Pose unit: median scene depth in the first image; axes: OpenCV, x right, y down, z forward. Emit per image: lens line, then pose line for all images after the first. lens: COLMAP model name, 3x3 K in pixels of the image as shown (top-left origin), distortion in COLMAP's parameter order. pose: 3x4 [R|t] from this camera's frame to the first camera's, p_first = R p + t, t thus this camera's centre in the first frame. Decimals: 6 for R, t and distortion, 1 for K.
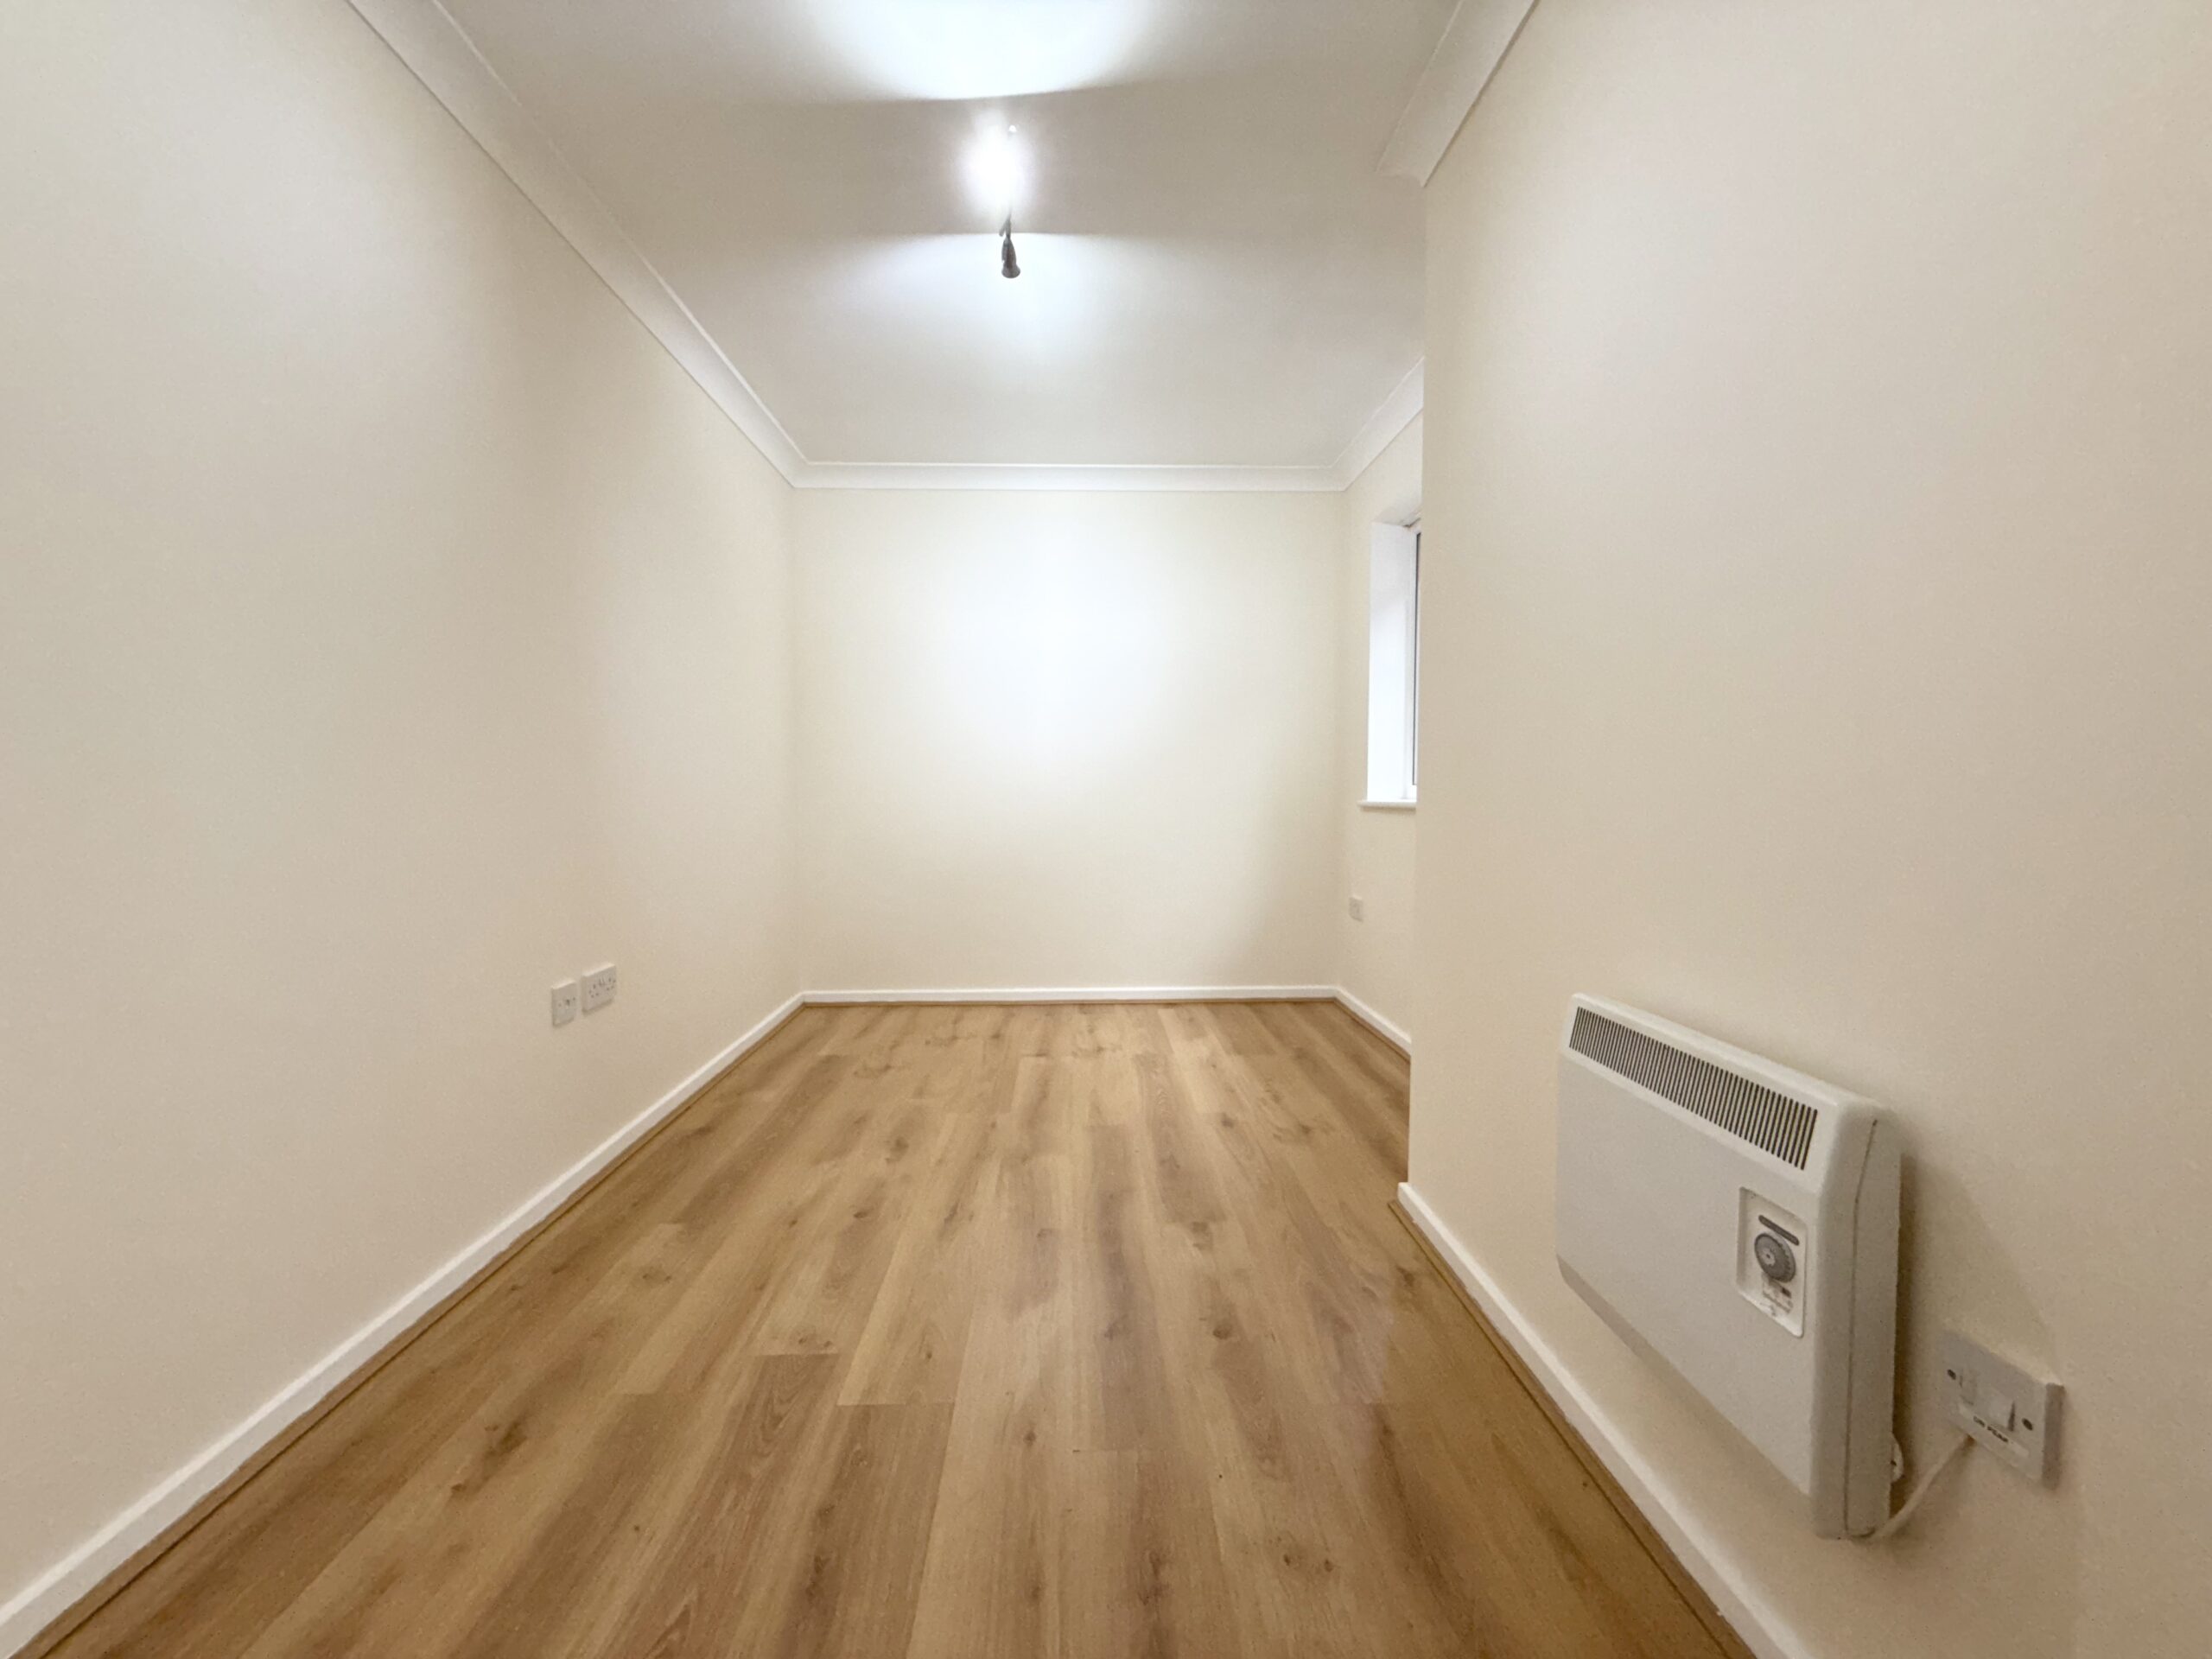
lens RADIAL K [[878.9, 0, 1101.2], [0, 878.9, 826.7], [0, 0, 1]] dist [0.000478, -0.000208]
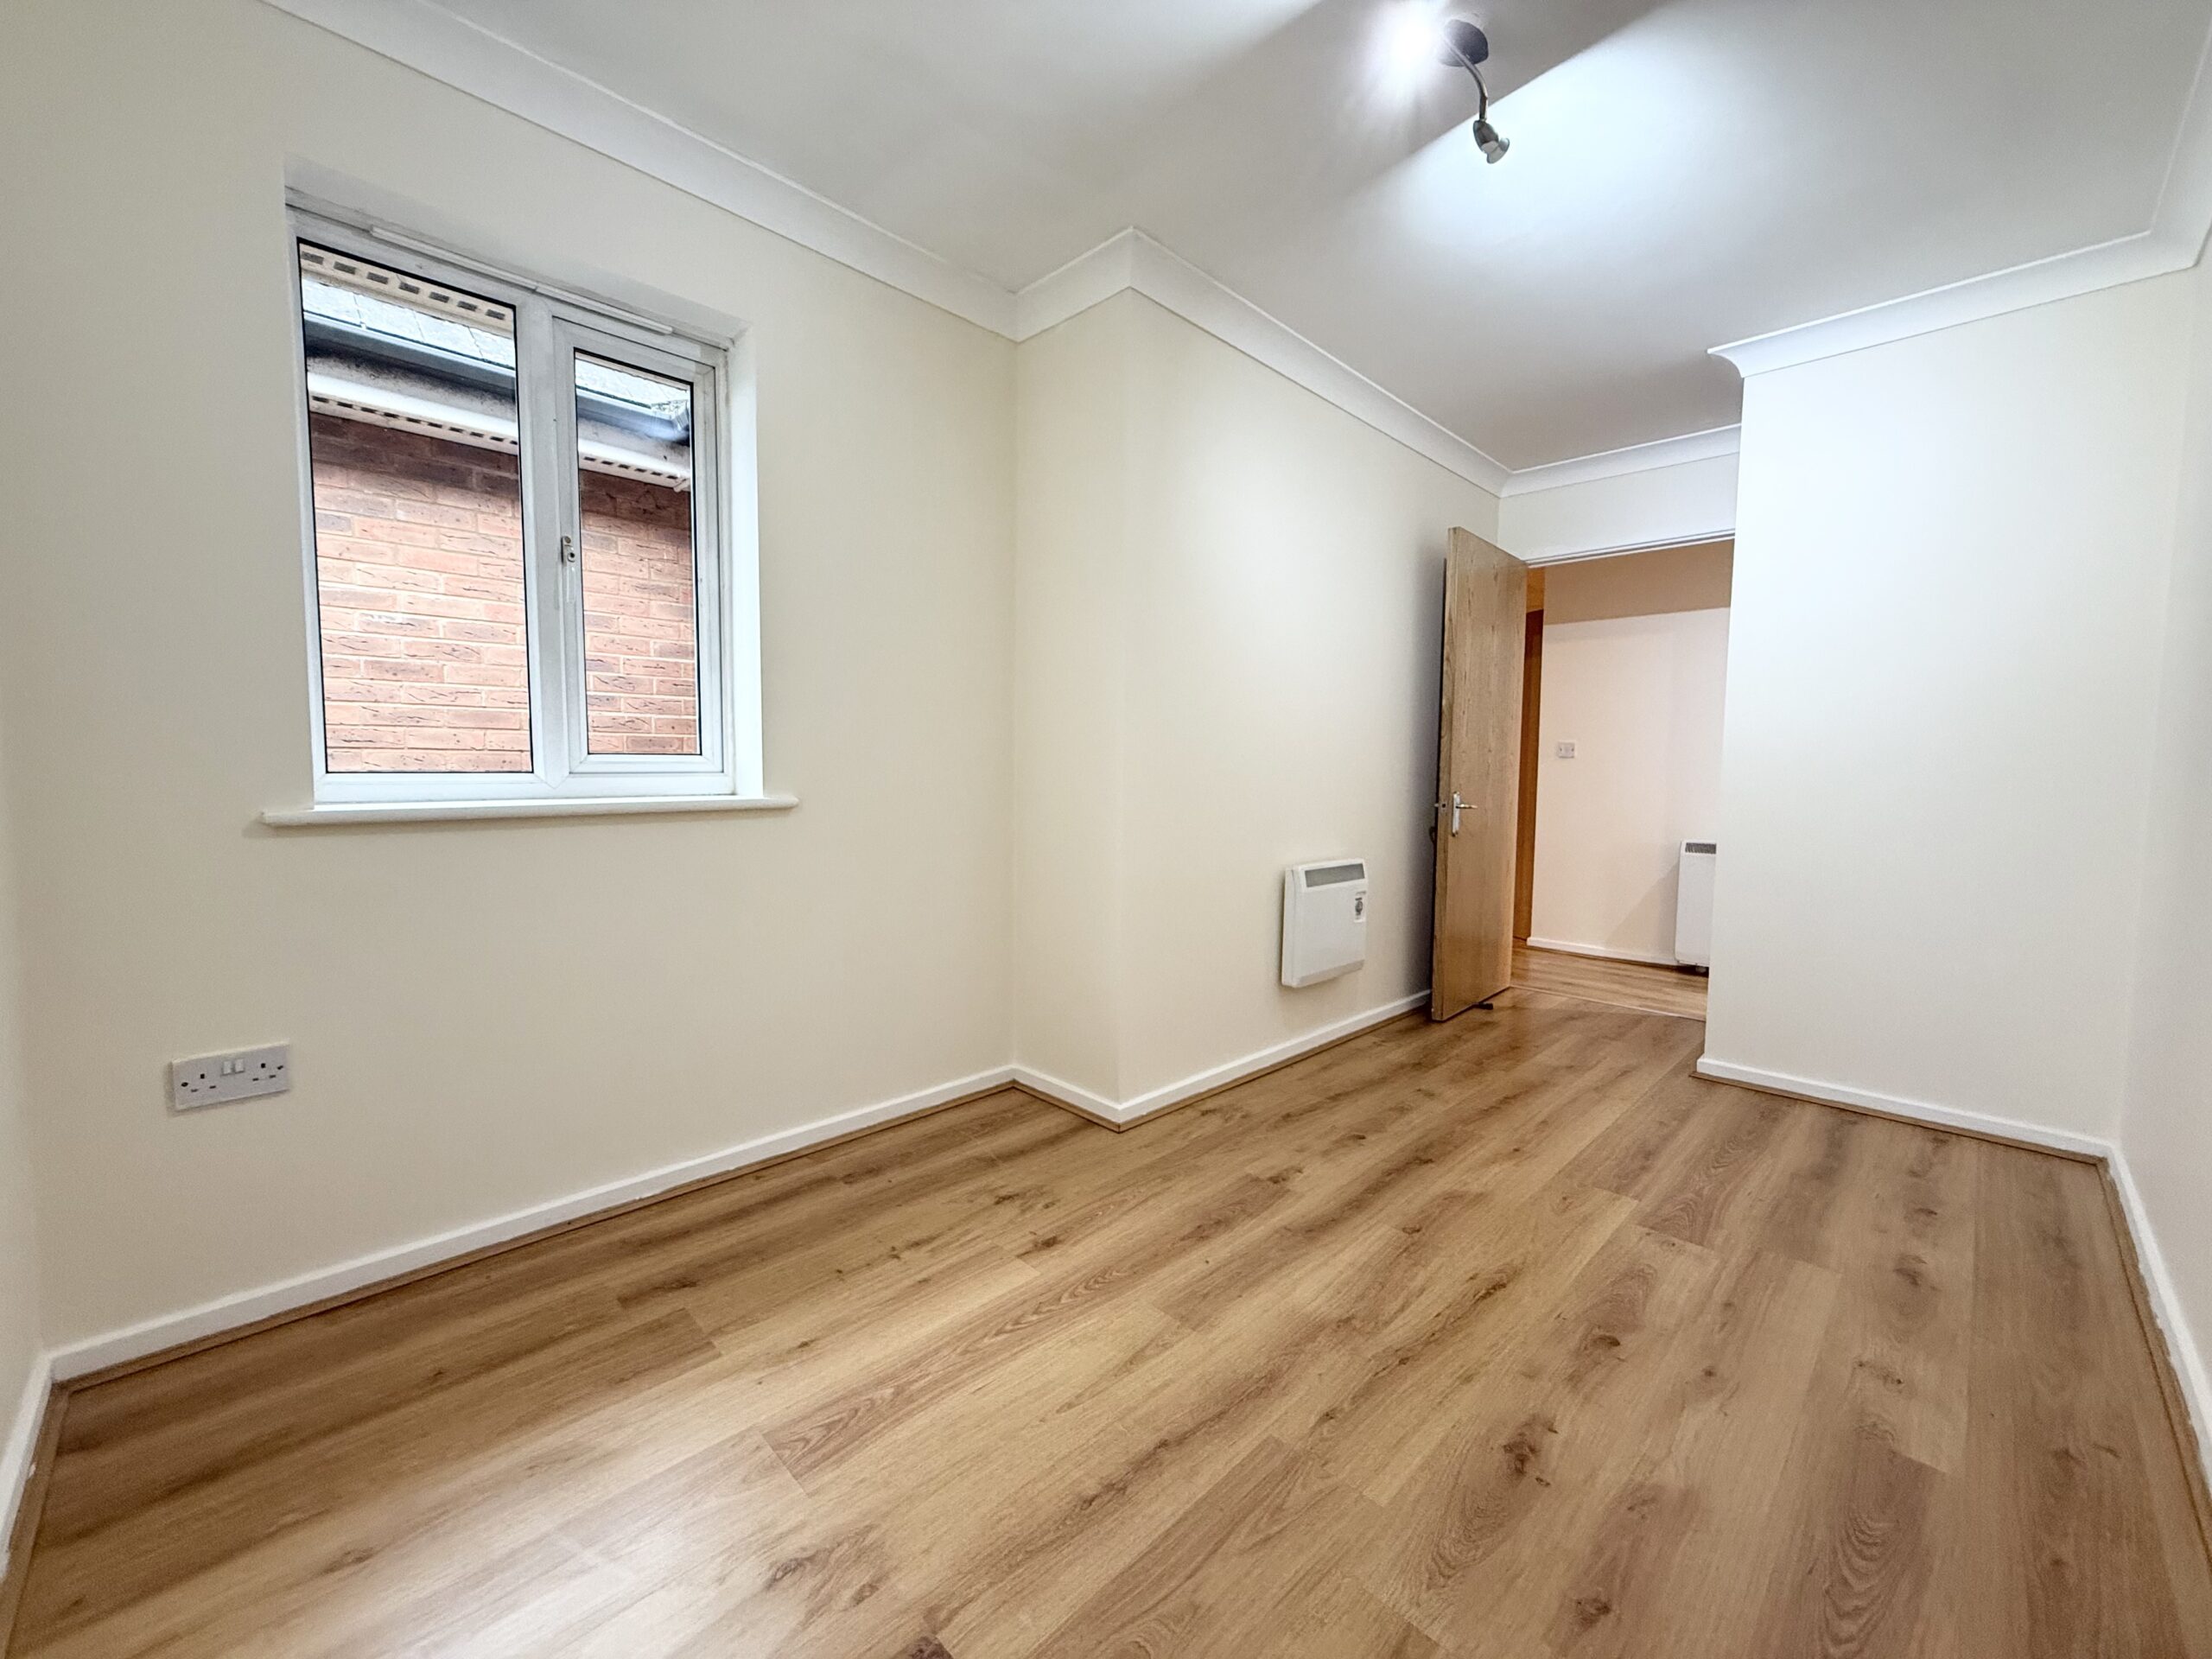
lens RADIAL K [[878.9, 0, 1101.2], [0, 878.9, 826.7], [0, 0, 1]] dist [0.000478, -0.000208]
pose [[-0.677702, -0.056794, 0.733140, -0.483786], [0.021190, 0.995091, 0.096674, -0.093938], [-0.735031, 0.081051, -0.673171, 1.716508]]
